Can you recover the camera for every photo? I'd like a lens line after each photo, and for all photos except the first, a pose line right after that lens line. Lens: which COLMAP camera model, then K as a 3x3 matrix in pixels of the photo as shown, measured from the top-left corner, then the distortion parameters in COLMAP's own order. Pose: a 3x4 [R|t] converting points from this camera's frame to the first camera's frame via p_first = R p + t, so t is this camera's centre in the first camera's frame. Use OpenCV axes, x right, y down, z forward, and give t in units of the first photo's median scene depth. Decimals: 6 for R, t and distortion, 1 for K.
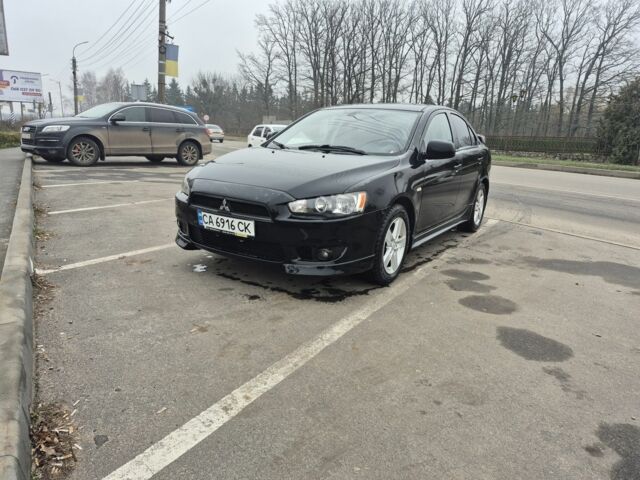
lens RADIAL K [[424.7, 0, 336.5], [0, 424.7, 239.5], [0, 0, 1]] dist [0.040615, -0.057117]
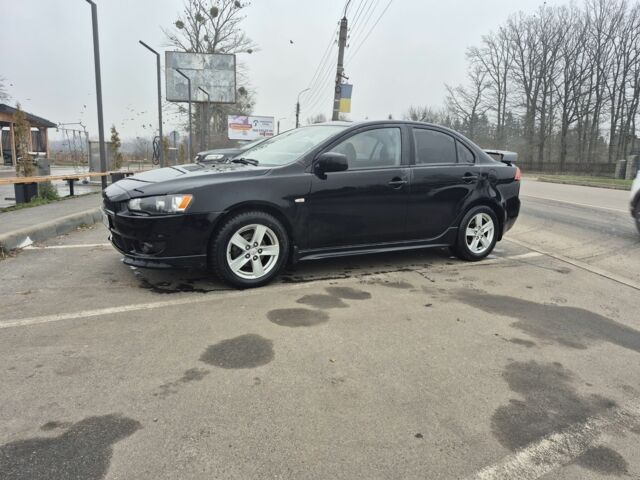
lens RADIAL K [[424.7, 0, 336.5], [0, 424.7, 239.5], [0, 0, 1]] dist [0.040615, -0.057117]
pose [[0.896224, 0.065276, -0.438772, 0.106807], [-0.095414, 0.994329, -0.046964, 0.002183], [0.433218, 0.083955, 0.897370, 0.023952]]
